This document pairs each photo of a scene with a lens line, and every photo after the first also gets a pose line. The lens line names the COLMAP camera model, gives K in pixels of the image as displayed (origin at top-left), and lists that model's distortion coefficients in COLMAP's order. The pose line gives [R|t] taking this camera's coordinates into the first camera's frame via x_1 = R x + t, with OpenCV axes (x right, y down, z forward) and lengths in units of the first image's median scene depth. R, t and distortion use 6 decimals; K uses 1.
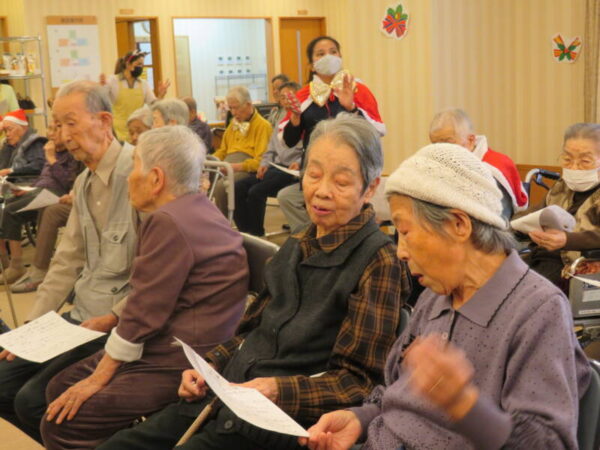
lens RADIAL K [[873.0, 0, 300.0], [0, 873.0, 225.0], [0, 0, 1]] dist [-0.109934, 0.016187]
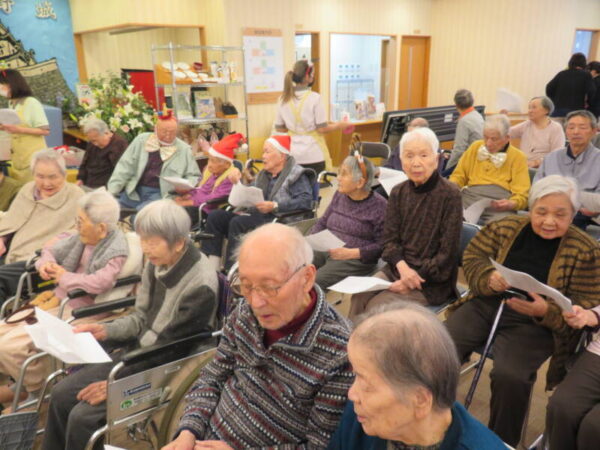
lens RADIAL K [[528.9, 0, 314.4], [0, 528.9, 238.1], [0, 0, 1]] dist [0.009364, 0.004482]
pose [[0.999077, 0.039635, -0.016553, -0.333398], [-0.037031, 0.990072, 0.135595, -0.126060], [0.021763, -0.134857, 0.990626, 0.519155]]
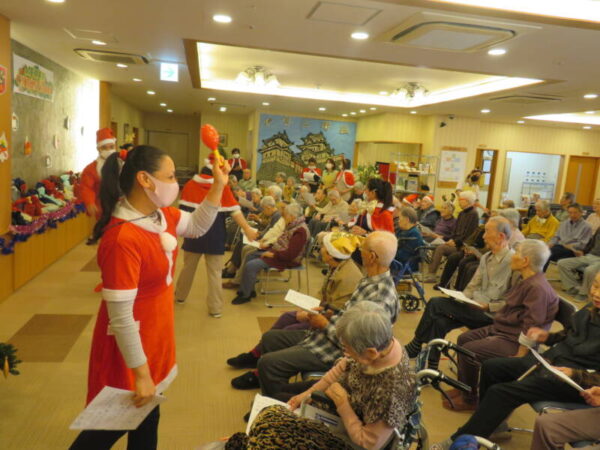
lens RADIAL K [[462.1, 0, 313.6], [0, 462.1, 218.7], [0, 0, 1]] dist [0.010205, 0.011381]
pose [[0.867350, 0.172917, -0.466695, -0.036413], [-0.195658, 0.980672, -0.000278, -0.026206], [0.457627, 0.091554, 0.884418, -0.169677]]
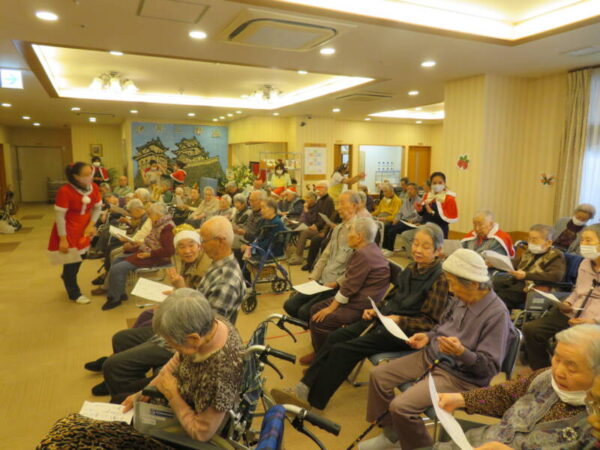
lens RADIAL K [[415.2, 0, 306.7], [0, 415.2, 226.7], [0, 0, 1]] dist [-0.005133, -0.002978]
pose [[0.966161, 0.090540, -0.241529, -0.005275], [-0.095098, 0.995442, -0.007256, -0.025099], [0.239771, 0.029979, 0.970366, -0.122913]]
